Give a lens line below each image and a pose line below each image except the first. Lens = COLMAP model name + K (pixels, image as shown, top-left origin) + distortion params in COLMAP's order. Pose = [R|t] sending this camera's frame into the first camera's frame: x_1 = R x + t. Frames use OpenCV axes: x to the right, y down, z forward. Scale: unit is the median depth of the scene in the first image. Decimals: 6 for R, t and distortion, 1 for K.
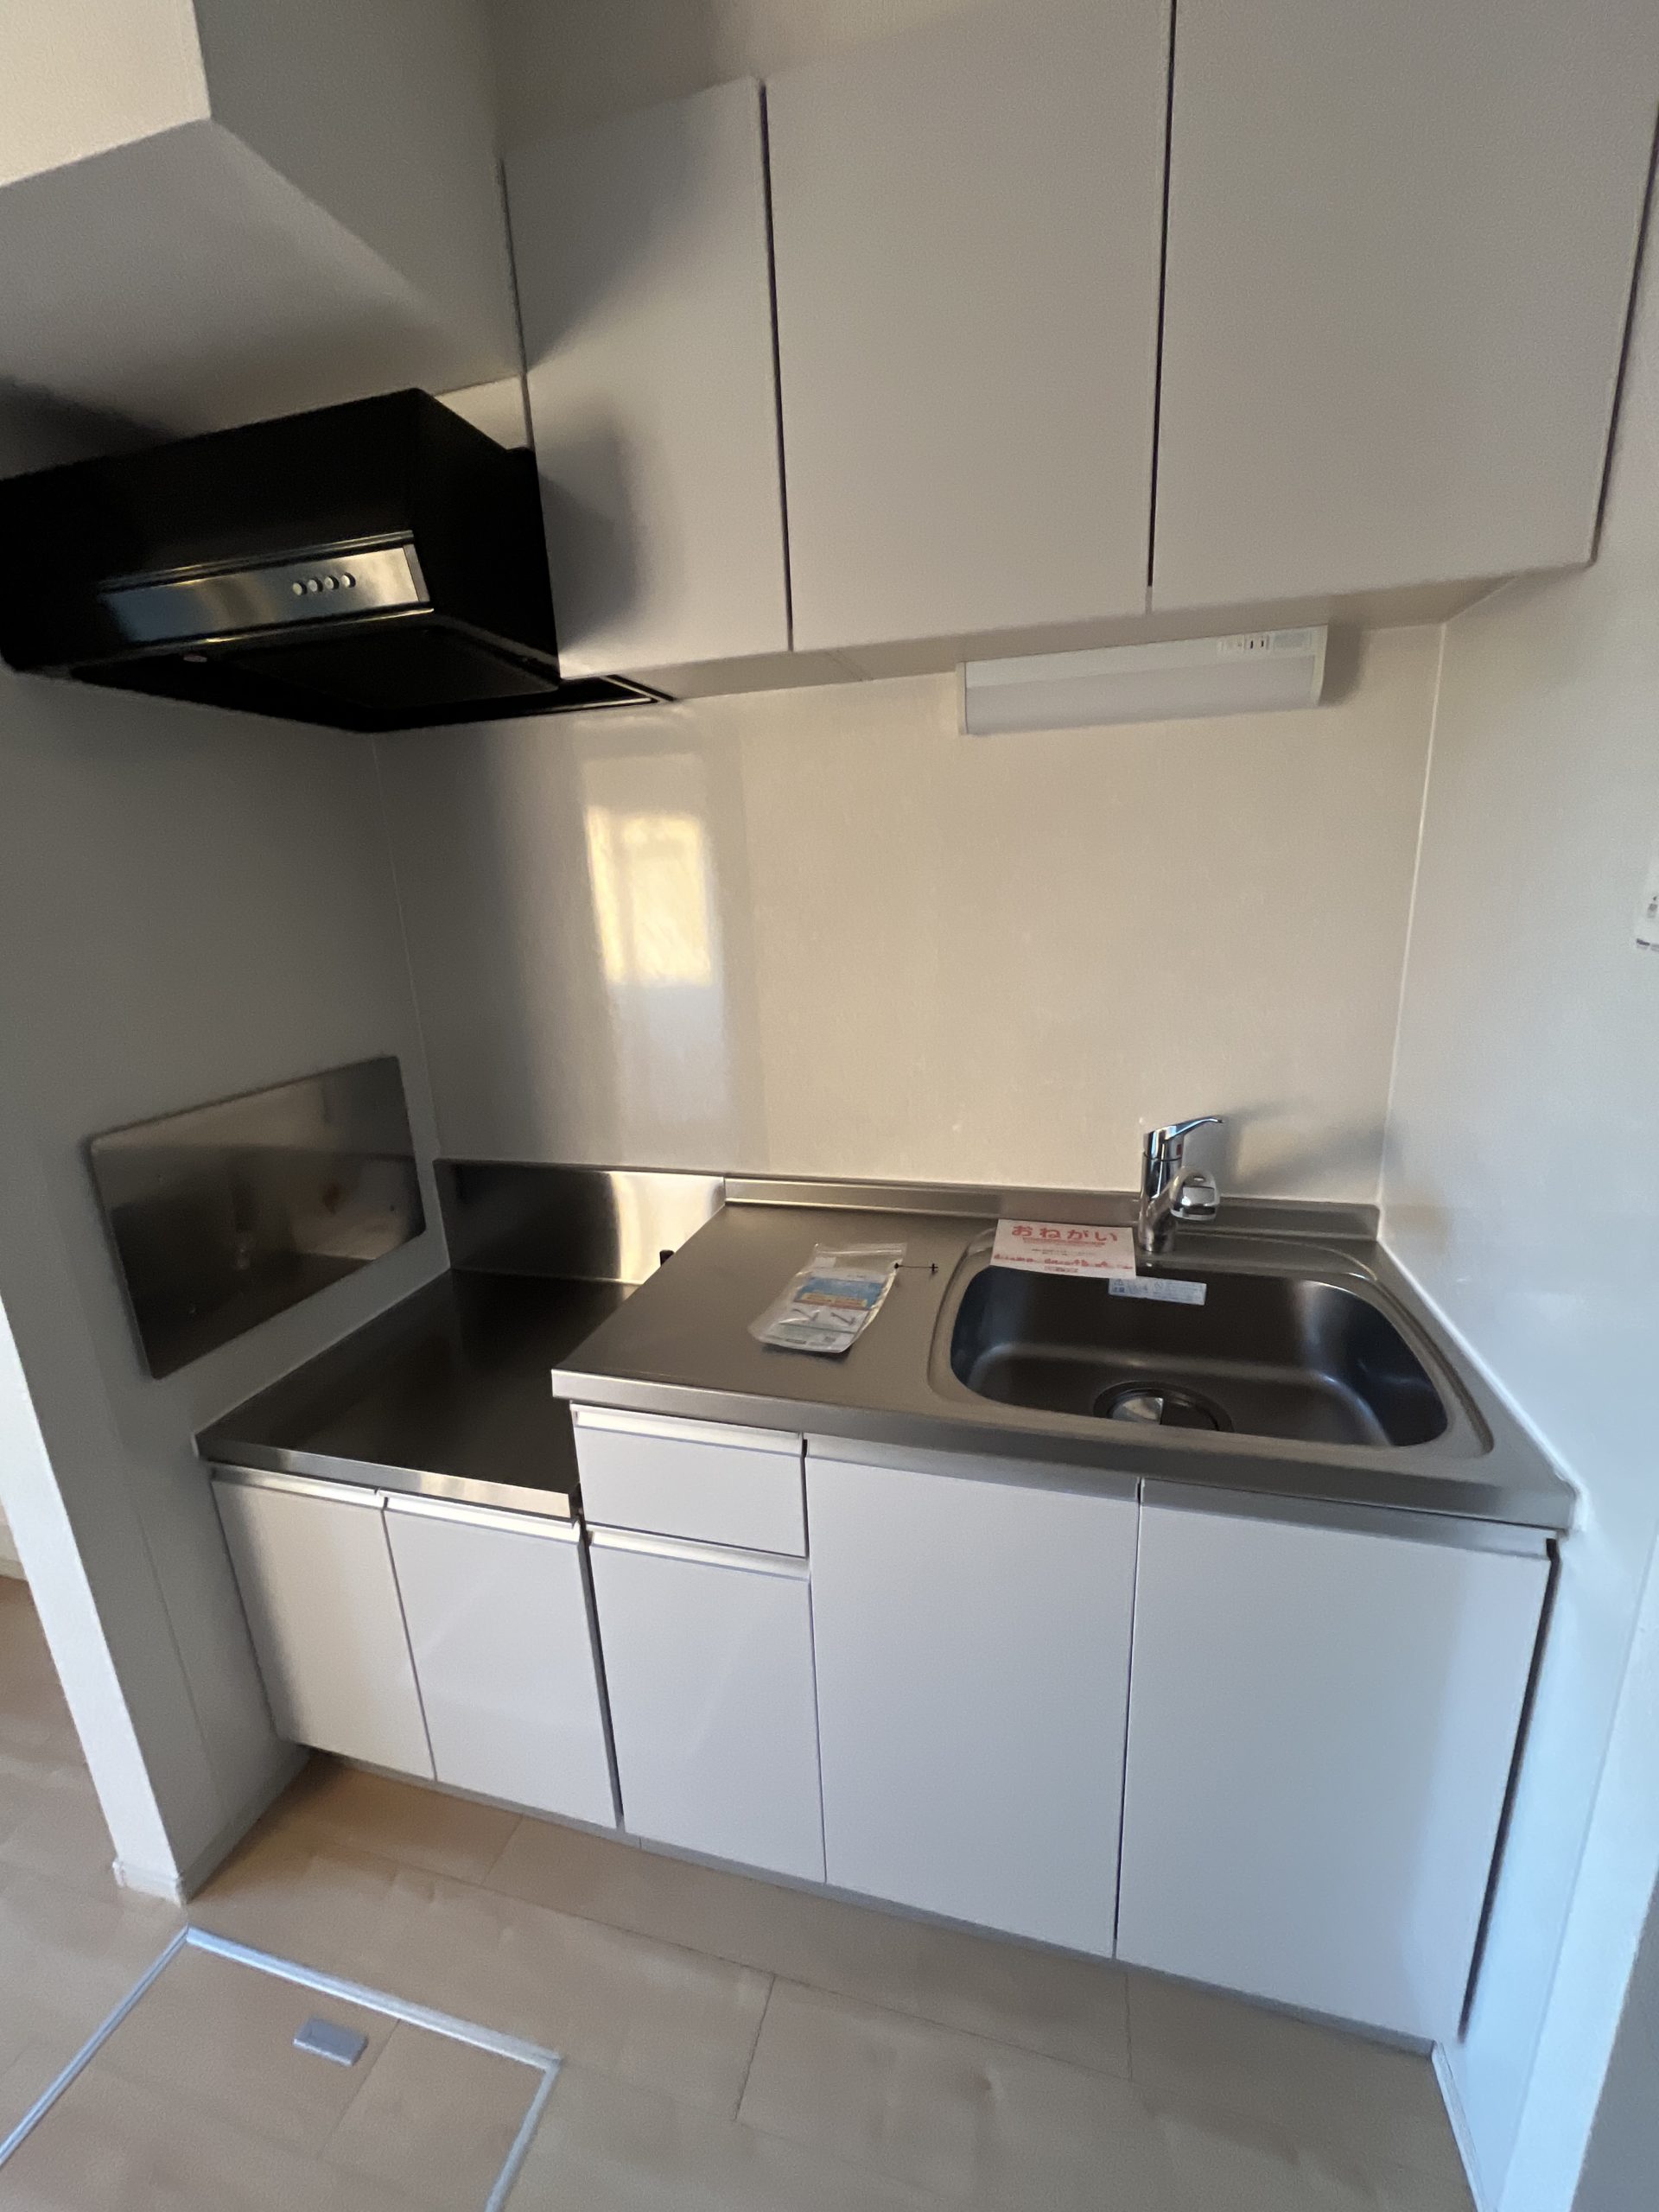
lens RADIAL K [[894.7, 0, 826.3], [0, 894.7, 1105.7], [0, 0, 1]] dist [-0.010283, -0.000532]
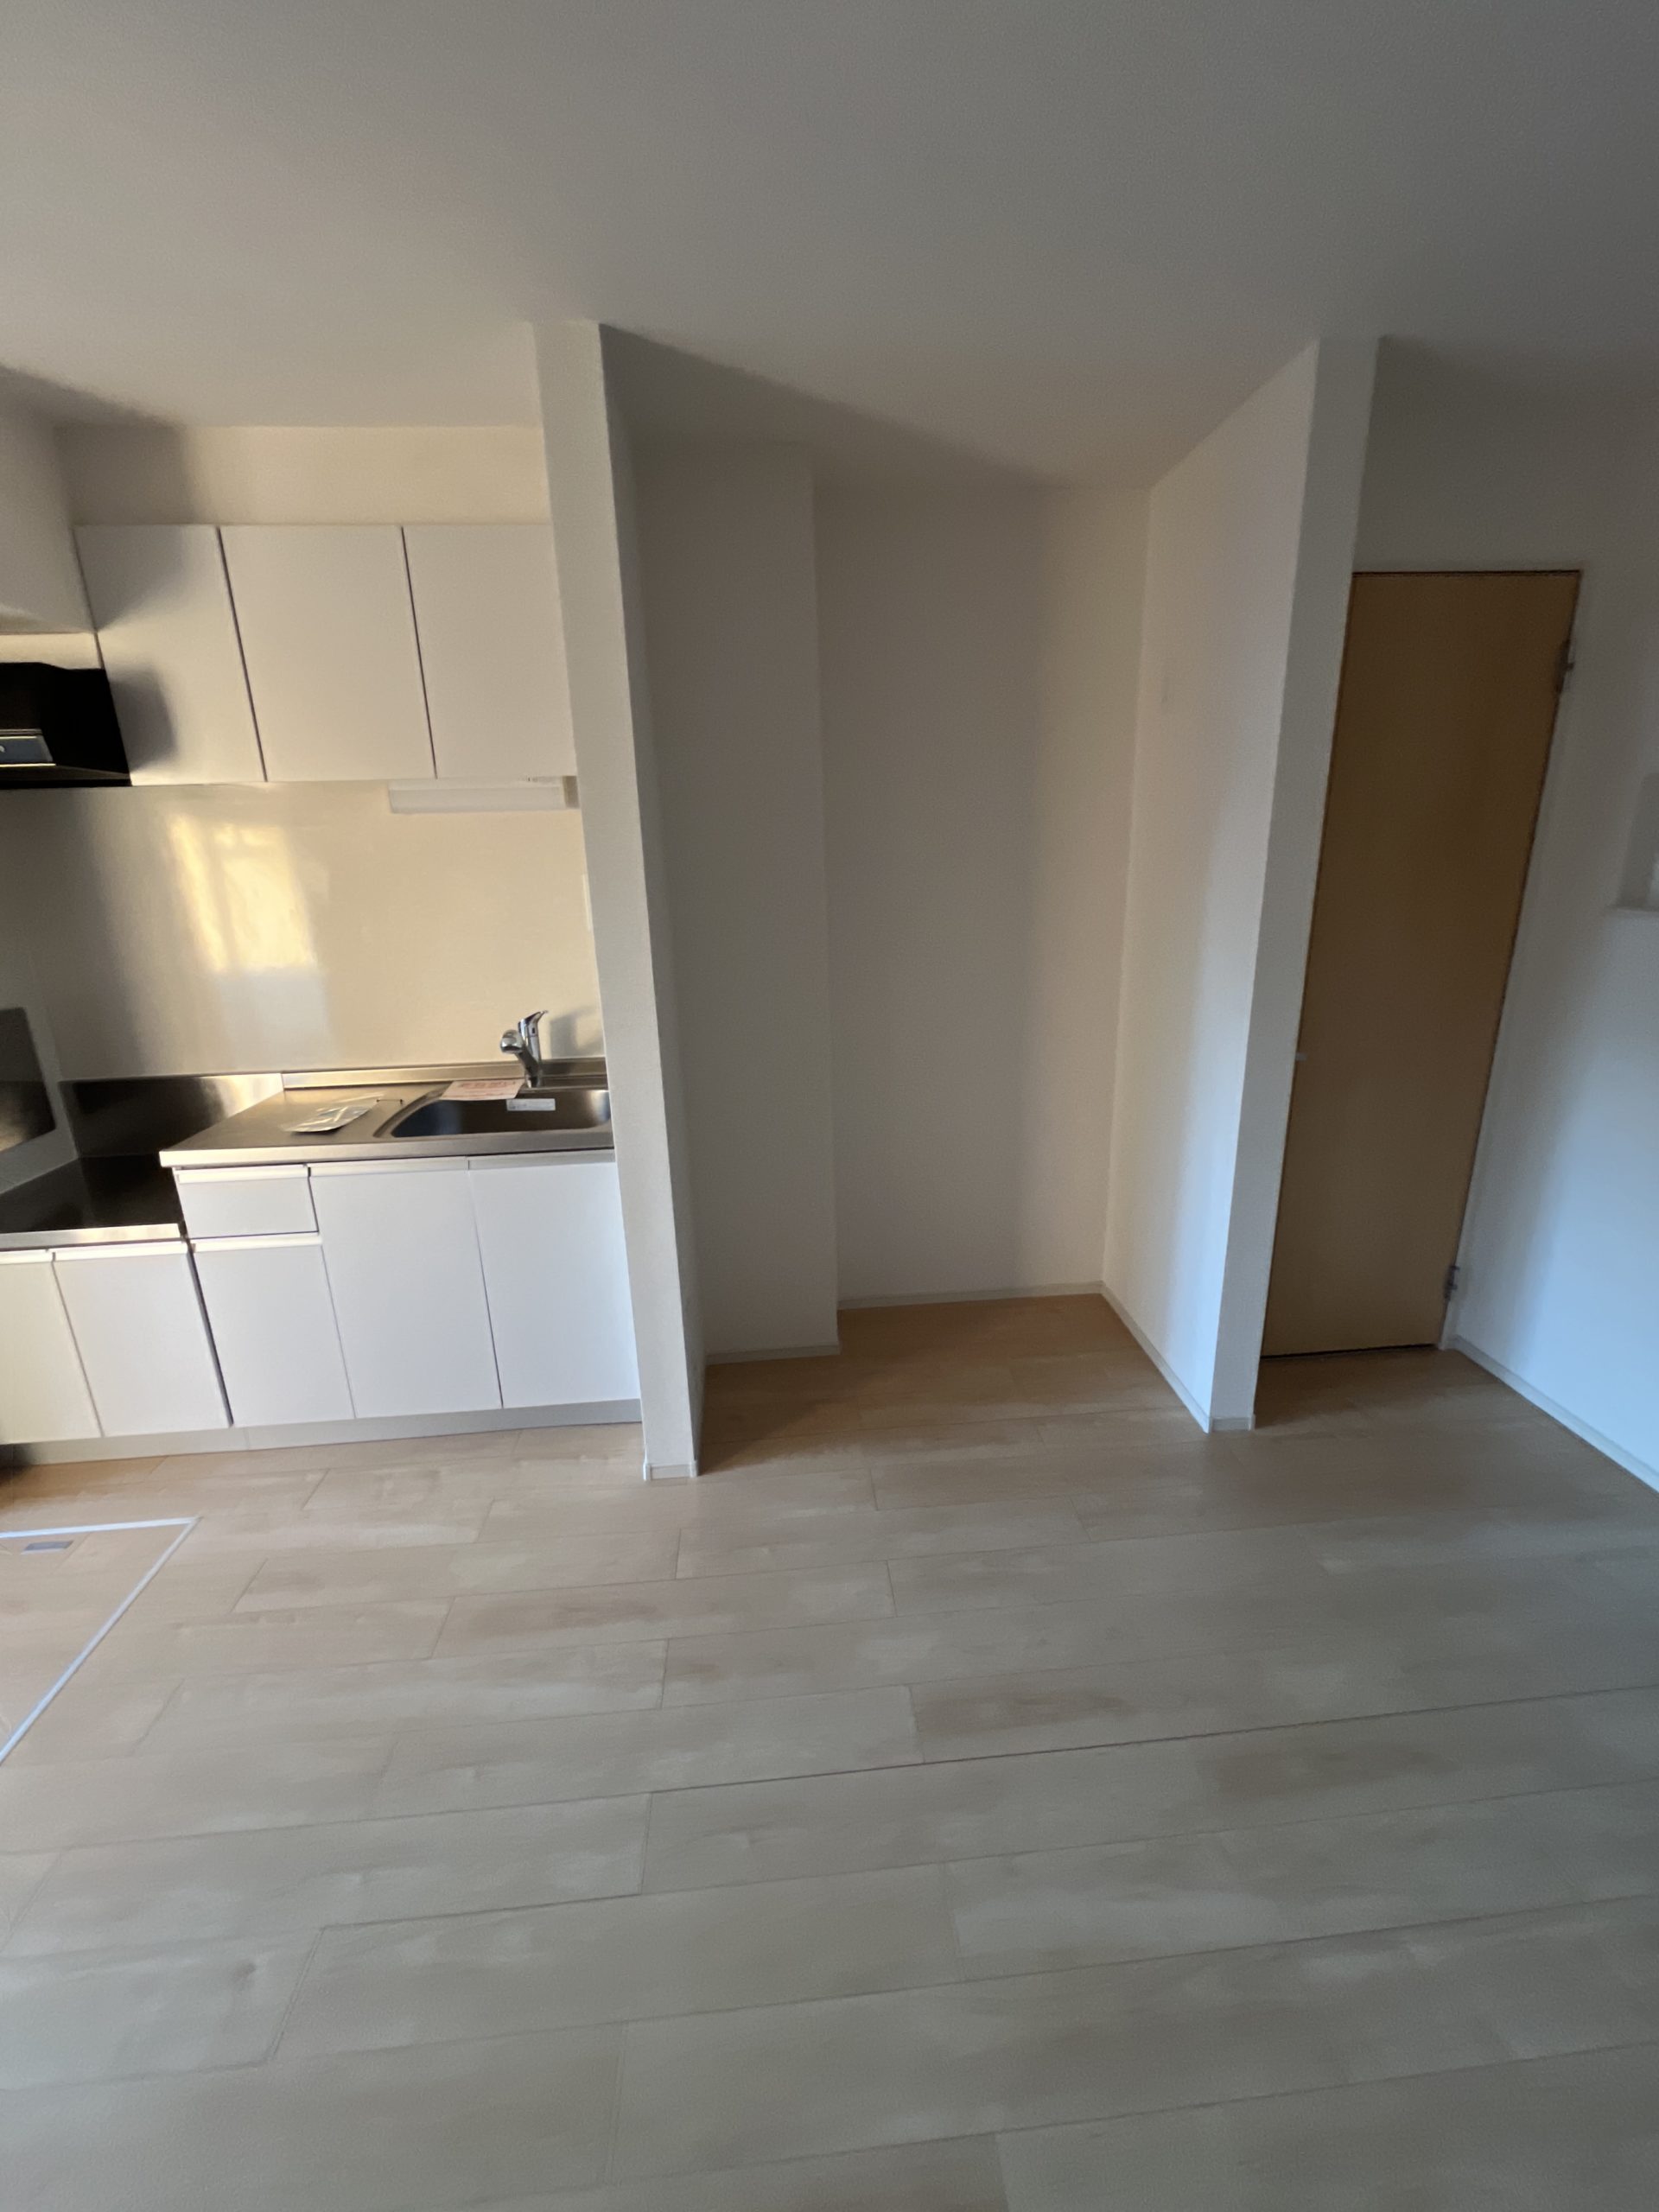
lens RADIAL K [[894.7, 0, 835.6], [0, 894.7, 1111.1], [0, 0, 1]] dist [-0.010283, -0.000532]
pose [[0.937577, -0.078505, 0.338801, 0.380591], [0.073693, 0.996914, 0.027066, 0.247751], [-0.339880, -0.000410, 0.940469, -1.187132]]
